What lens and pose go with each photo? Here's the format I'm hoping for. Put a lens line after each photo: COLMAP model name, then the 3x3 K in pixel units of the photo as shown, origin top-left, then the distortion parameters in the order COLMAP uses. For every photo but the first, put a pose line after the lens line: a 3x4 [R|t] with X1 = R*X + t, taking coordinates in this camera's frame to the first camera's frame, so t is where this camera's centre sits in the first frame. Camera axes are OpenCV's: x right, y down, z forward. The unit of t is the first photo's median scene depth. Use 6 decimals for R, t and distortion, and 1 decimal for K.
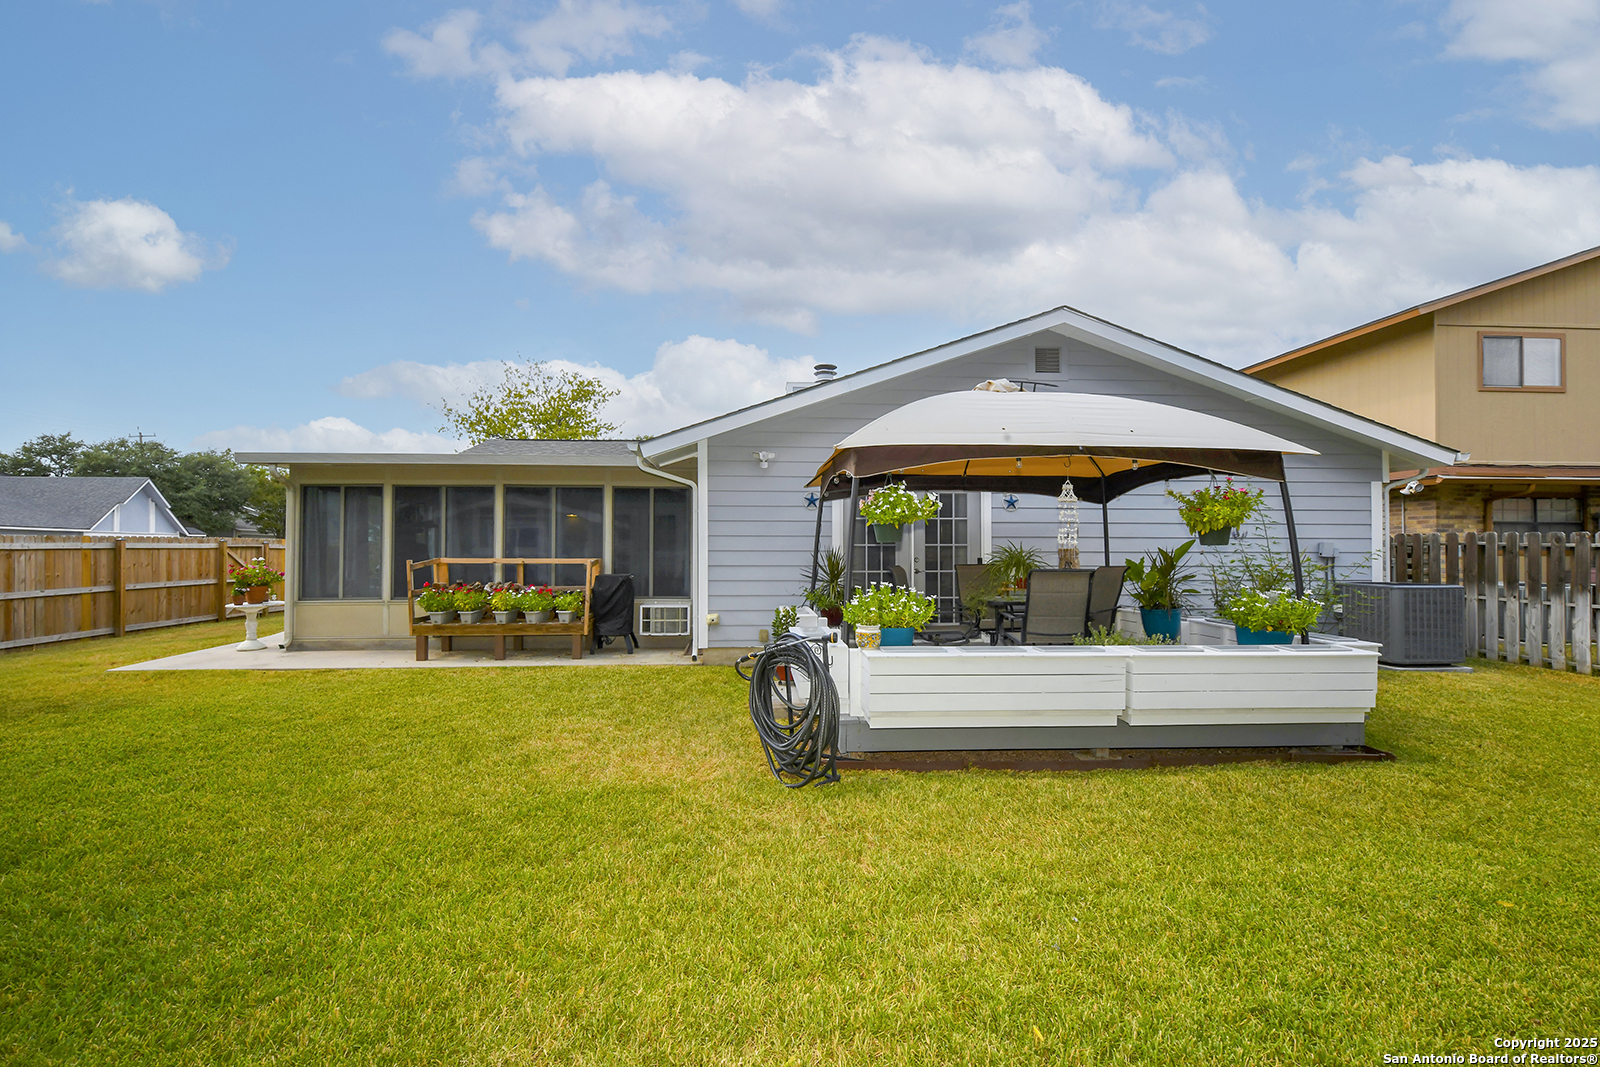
lens RADIAL K [[673.8, 0, 792.3], [0, 673.8, 542.2], [0, 0, 1]] dist [0.004169, -0.000003]
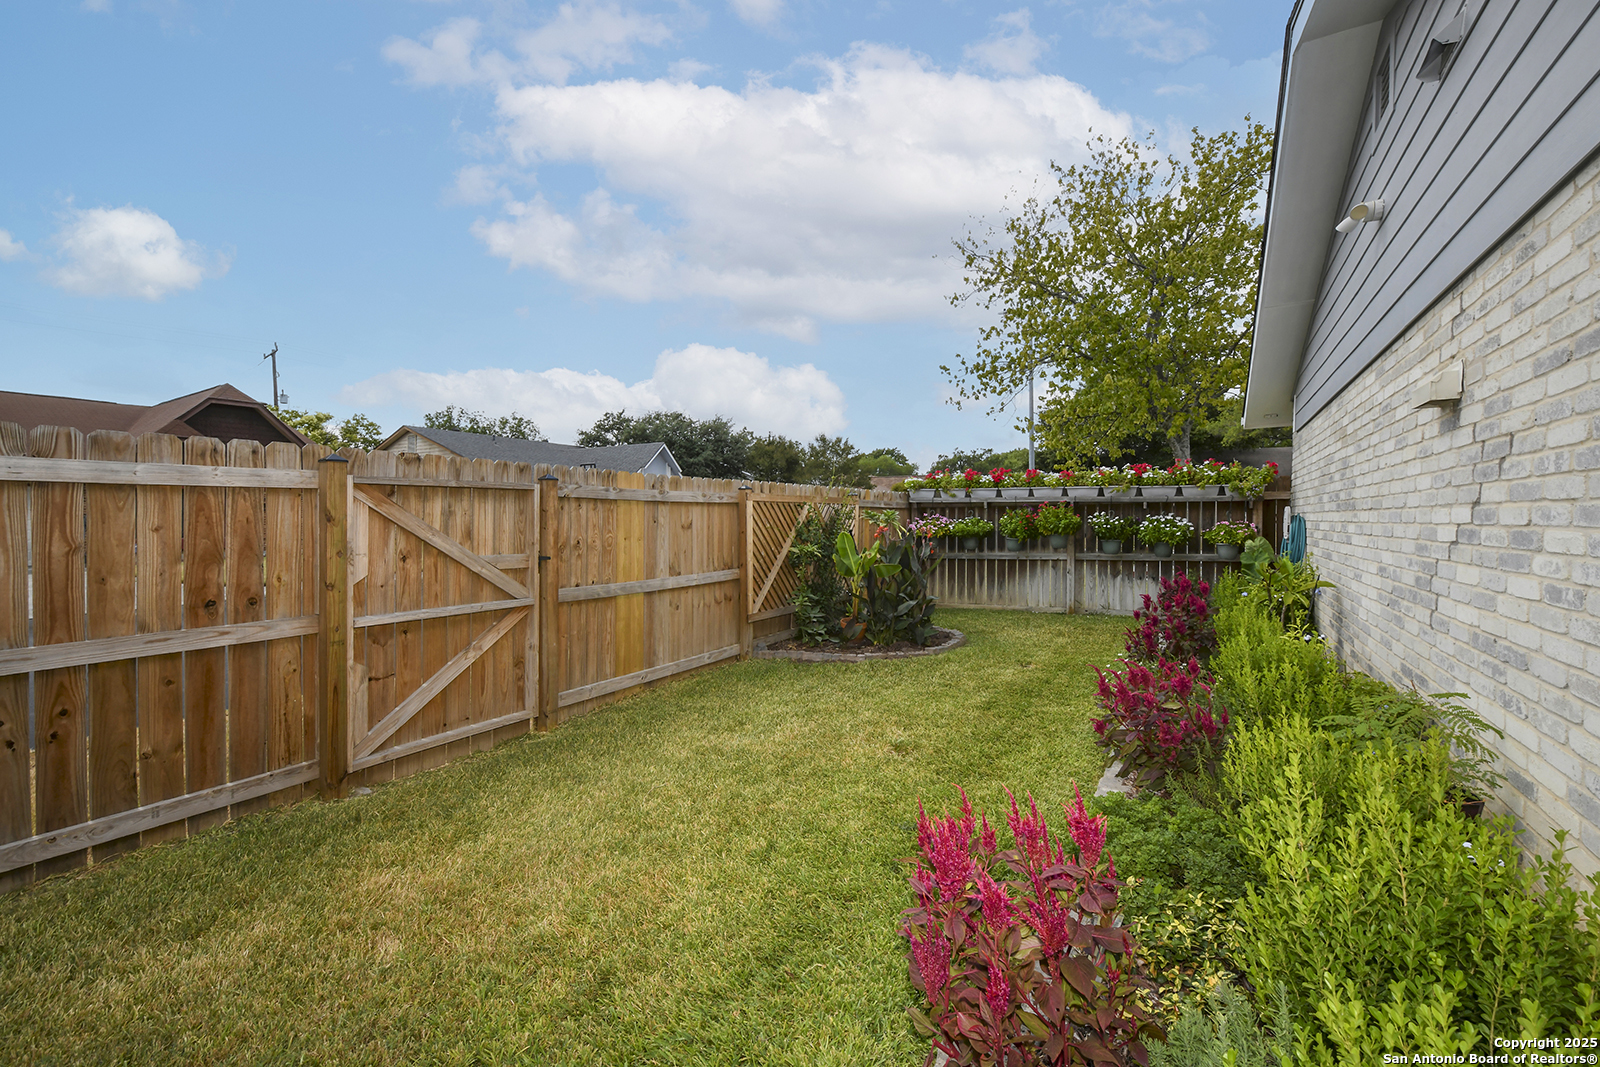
lens RADIAL K [[641.9, 0, 797.5], [0, 641.9, 530.6], [0, 0, 1]] dist [0.000652, 0.000051]
pose [[0.804419, 0.020352, -0.593714, -0.580513], [-0.000950, 0.999456, 0.032972, 0.015910], [0.594062, -0.025959, 0.804000, 0.924926]]
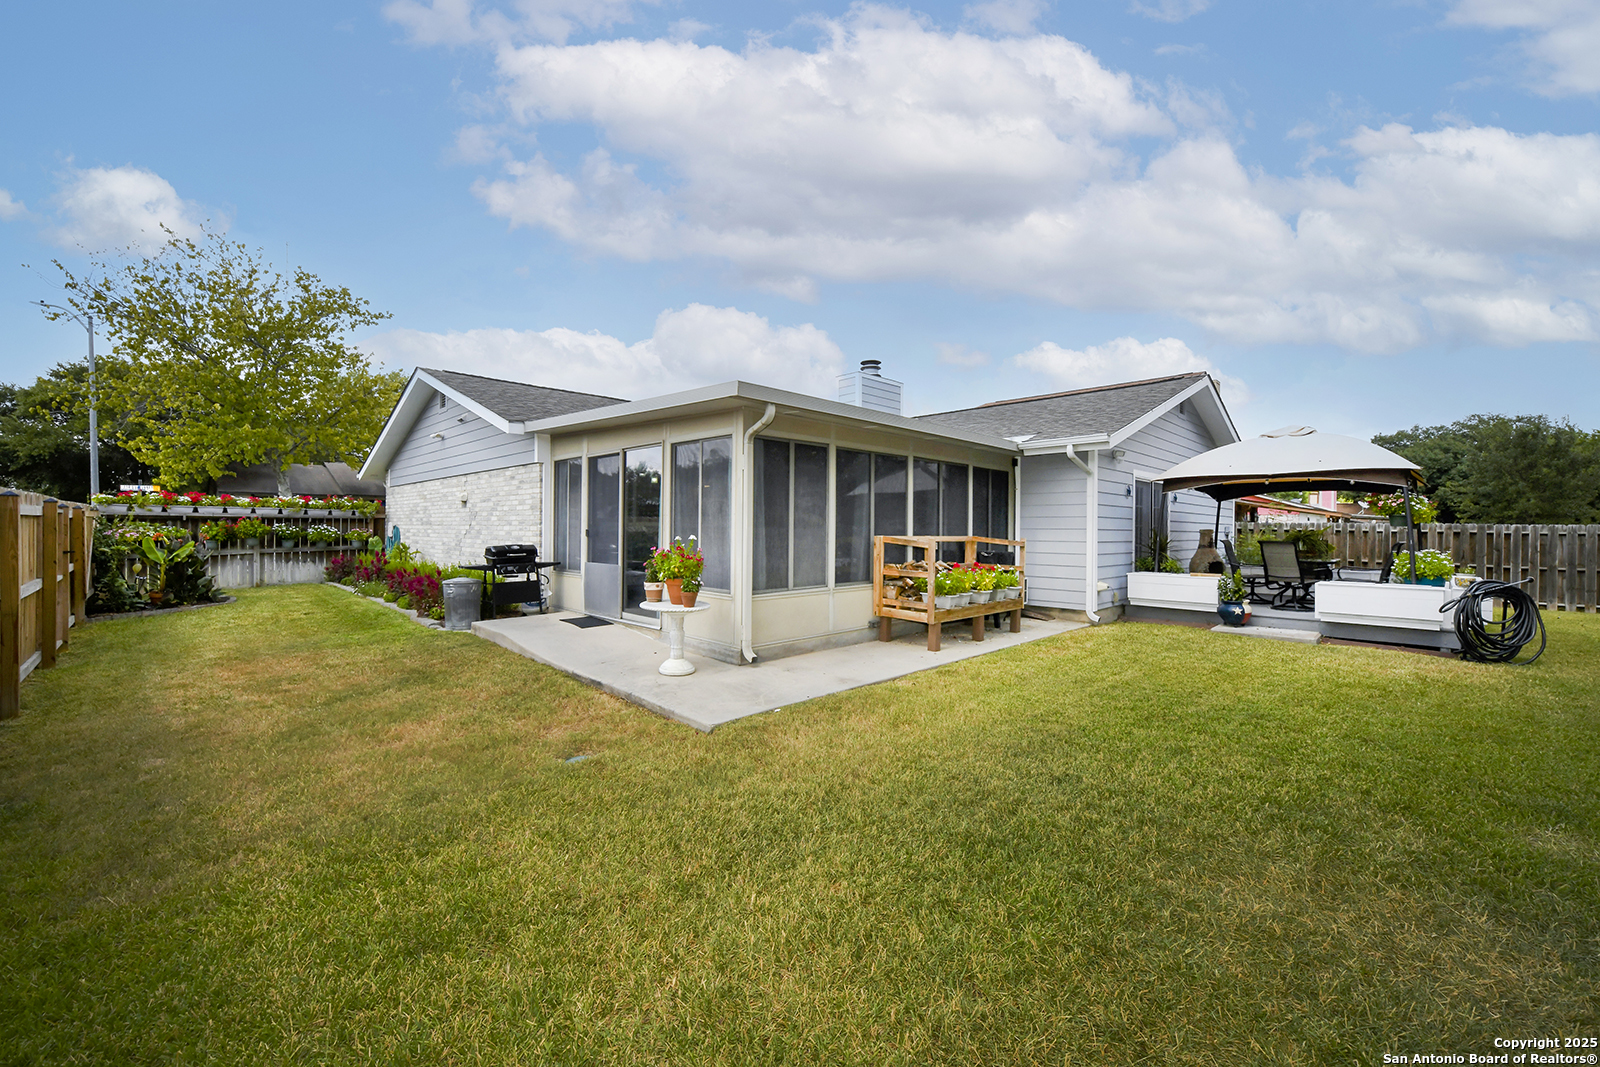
lens RADIAL K [[641.9, 0, 801.8], [0, 641.9, 534.5], [0, 0, 1]] dist [0.000652, 0.000051]
pose [[0.756495, 0.000425, 0.653999, -0.749794], [-0.015263, 0.999739, 0.017006, 0.005811], [-0.653821, -0.022847, 0.756304, 0.287047]]
